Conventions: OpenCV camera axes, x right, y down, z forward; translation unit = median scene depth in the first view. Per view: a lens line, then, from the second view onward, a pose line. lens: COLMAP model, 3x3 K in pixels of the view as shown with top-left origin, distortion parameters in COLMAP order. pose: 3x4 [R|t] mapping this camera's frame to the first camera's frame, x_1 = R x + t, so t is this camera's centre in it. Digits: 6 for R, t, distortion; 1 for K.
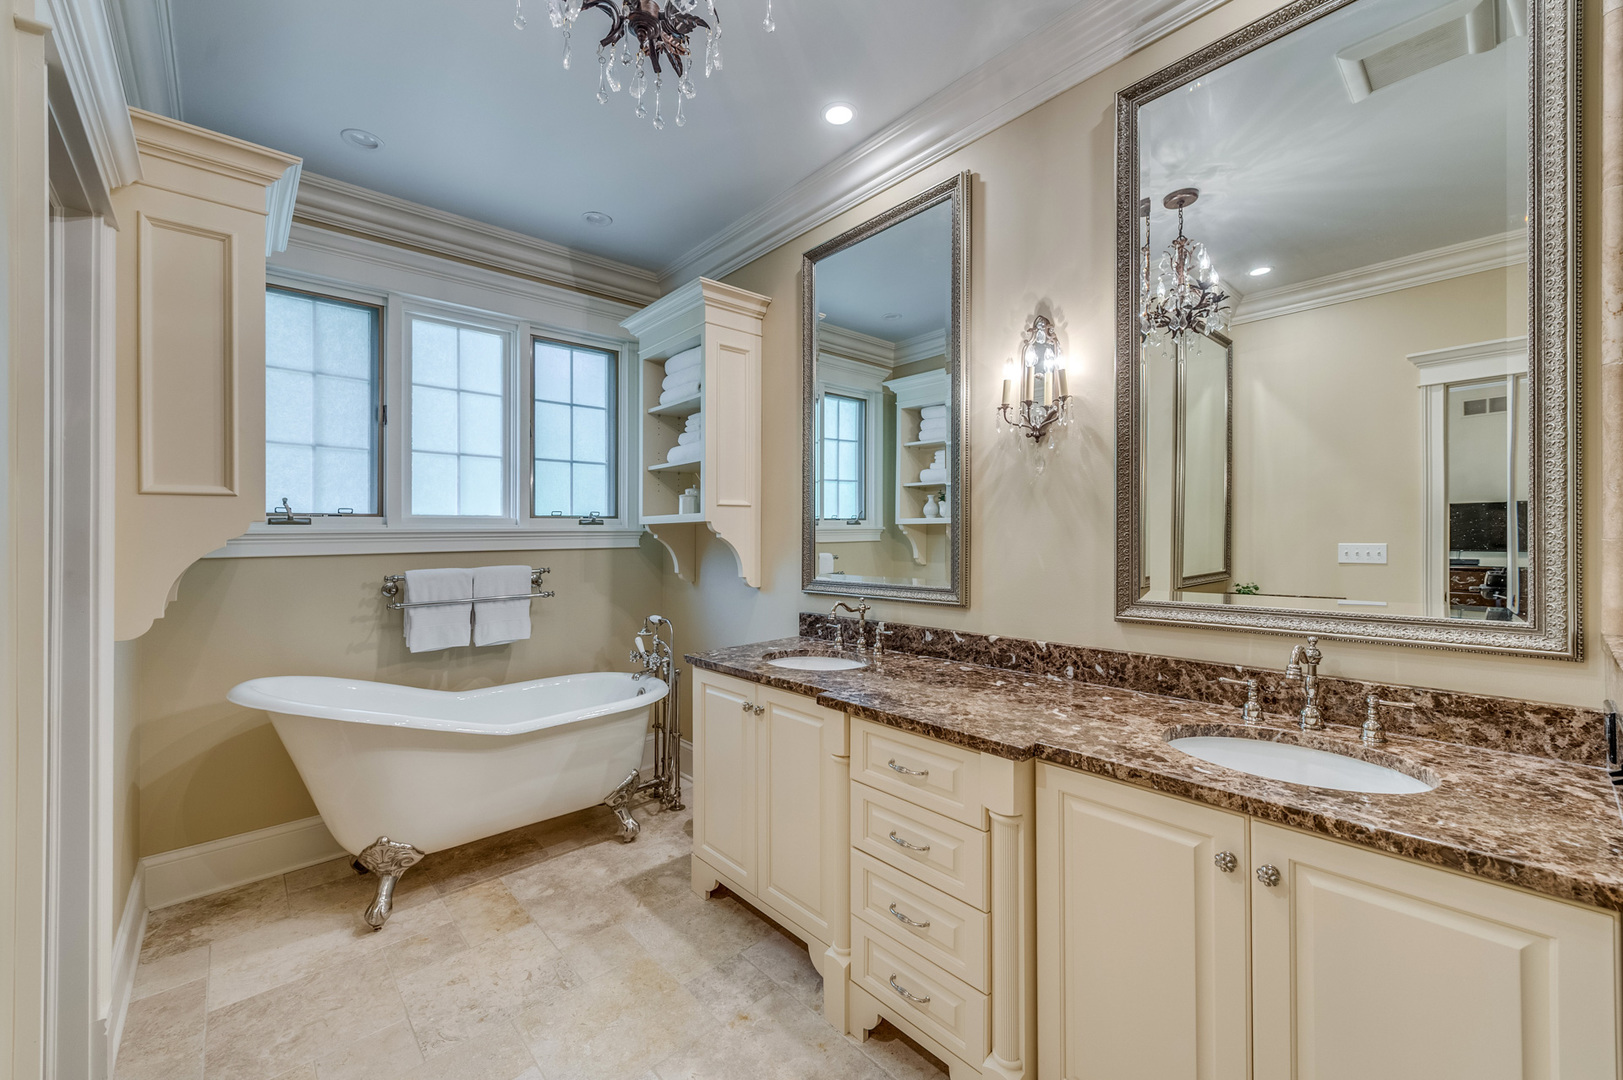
lens RADIAL K [[638.4, 0, 804.1], [0, 638.4, 534.8], [0, 0, 1]] dist [0.008512, 0.000368]
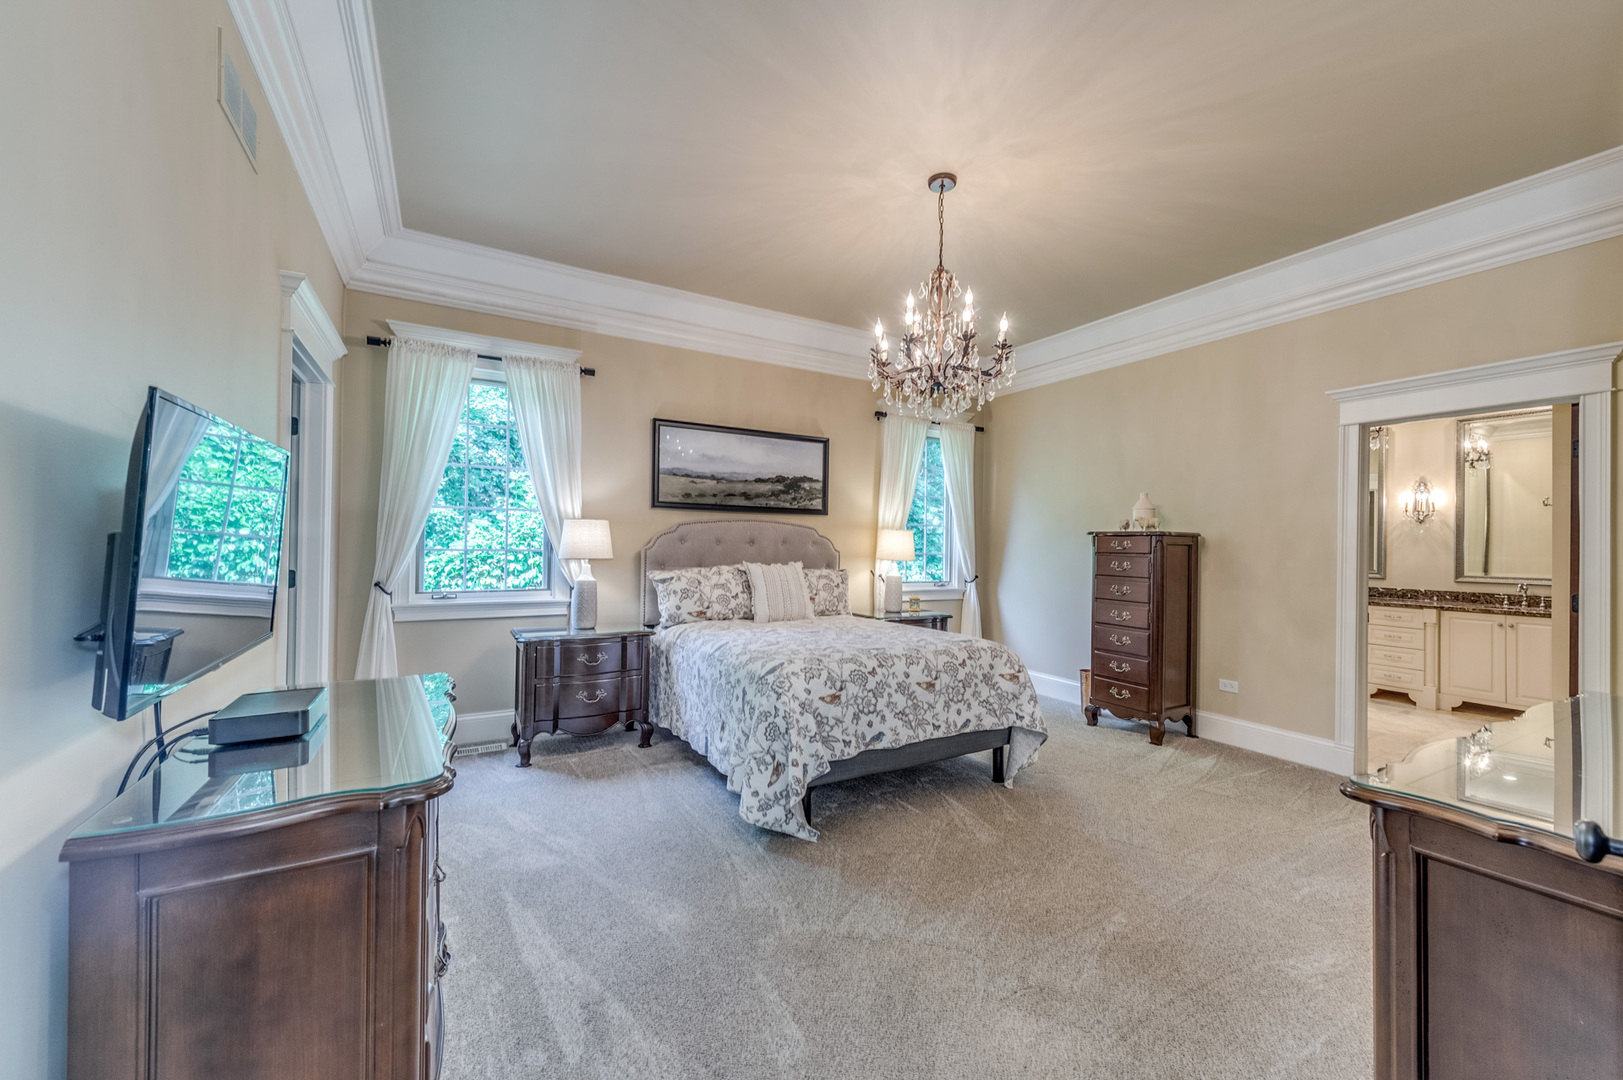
lens RADIAL K [[638.4, 0, 820.8], [0, 638.4, 542.6], [0, 0, 1]] dist [0.008512, 0.000368]
pose [[0.981396, 0.023218, -0.190588, -1.963389], [-0.024203, 0.999703, -0.002841, 0.022828], [0.190465, 0.007401, 0.981666, -2.698640]]
